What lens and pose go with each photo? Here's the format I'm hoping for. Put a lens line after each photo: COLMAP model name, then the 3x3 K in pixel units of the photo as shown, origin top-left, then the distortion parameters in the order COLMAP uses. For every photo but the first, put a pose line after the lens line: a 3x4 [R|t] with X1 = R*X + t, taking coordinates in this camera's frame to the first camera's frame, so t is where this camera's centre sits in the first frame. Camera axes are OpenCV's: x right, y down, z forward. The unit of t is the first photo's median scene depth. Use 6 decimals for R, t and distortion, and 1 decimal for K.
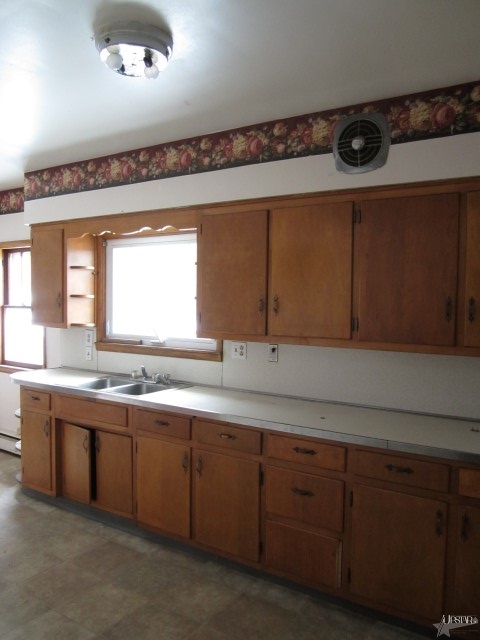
lens RADIAL K [[515.3, 0, 240.0], [0, 515.3, 320.0], [0, 0, 1]] dist [-0.039605, -0.000661]
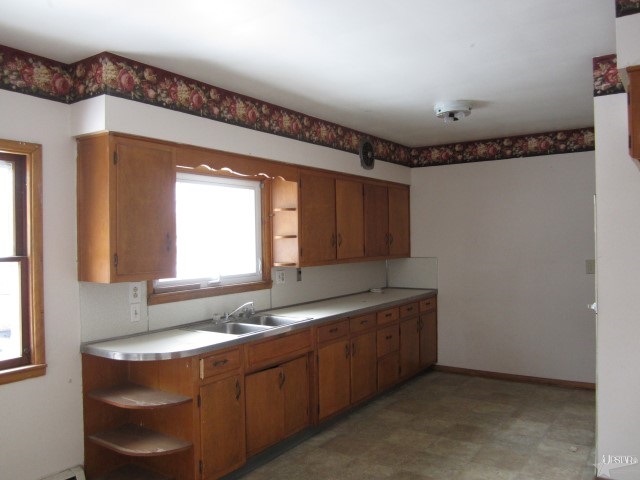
lens RADIAL K [[515.3, 0, 321.5], [0, 515.3, 236.8], [0, 0, 1]] dist [-0.039605, -0.000661]
pose [[0.024523, -0.016226, 0.999568, -1.405803], [0.048843, 0.998694, 0.015013, -0.060864], [-0.998505, 0.048454, 0.025284, 0.938161]]
